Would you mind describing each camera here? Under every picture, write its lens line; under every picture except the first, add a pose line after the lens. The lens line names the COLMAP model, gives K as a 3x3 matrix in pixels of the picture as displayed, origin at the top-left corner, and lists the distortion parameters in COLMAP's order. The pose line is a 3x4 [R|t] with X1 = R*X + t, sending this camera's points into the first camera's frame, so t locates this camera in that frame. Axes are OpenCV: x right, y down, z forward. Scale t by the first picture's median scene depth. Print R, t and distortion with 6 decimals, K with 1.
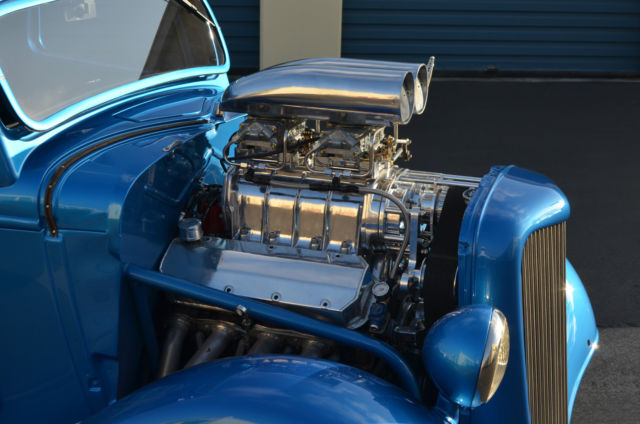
lens RADIAL K [[1052.0, 0, 320.0], [0, 1052.0, 212.0], [0, 0, 1]] dist [-0.018578, -0.062974]
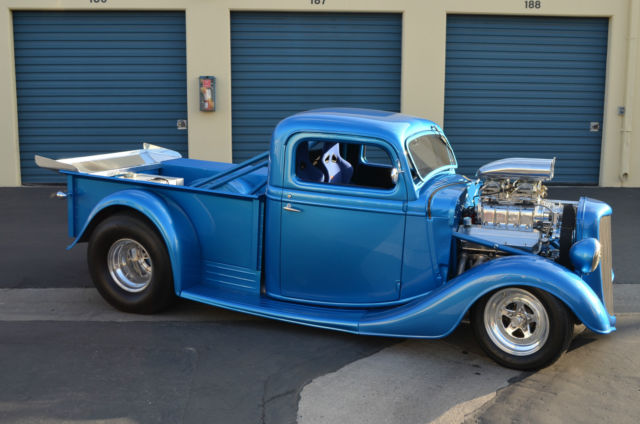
lens RADIAL K [[658.7, 0, 319.1], [0, 658.7, 200.9], [0, 0, 1]] dist [-0.064434, 0.007841]
pose [[0.996379, -0.006353, -0.084782, -0.369570], [-0.004162, 0.992364, -0.123276, 0.178774], [0.084917, 0.123183, 0.988744, -0.717478]]
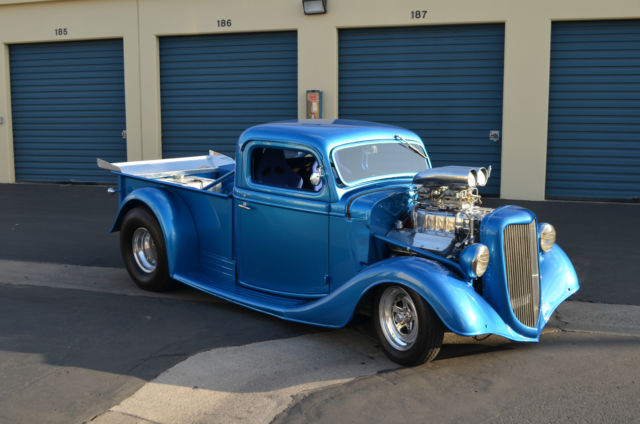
lens RADIAL K [[658.7, 0, 319.1], [0, 658.7, 200.9], [0, 0, 1]] dist [-0.064434, 0.007841]
pose [[0.916117, 0.024246, -0.400177, 0.404441], [-0.081016, 0.988773, -0.125560, 0.200946], [0.392640, 0.147448, 0.907796, -0.738220]]
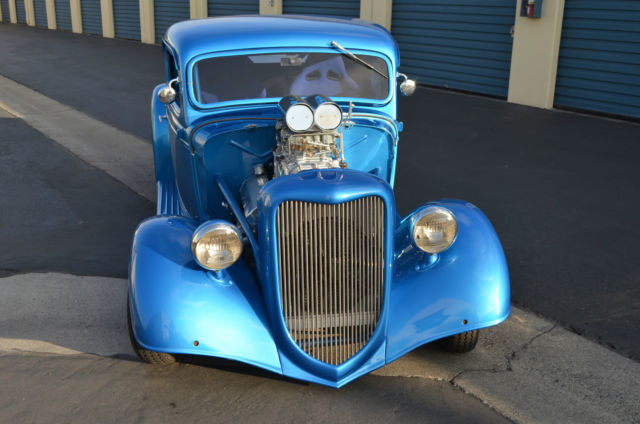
lens RADIAL K [[658.7, 0, 319.1], [0, 658.7, 200.9], [0, 0, 1]] dist [-0.064434, 0.007841]
pose [[0.530115, 0.237474, -0.813993, 1.031575], [-0.227530, 0.964613, 0.133237, -0.123113], [0.816828, 0.114577, 0.565388, 0.376026]]
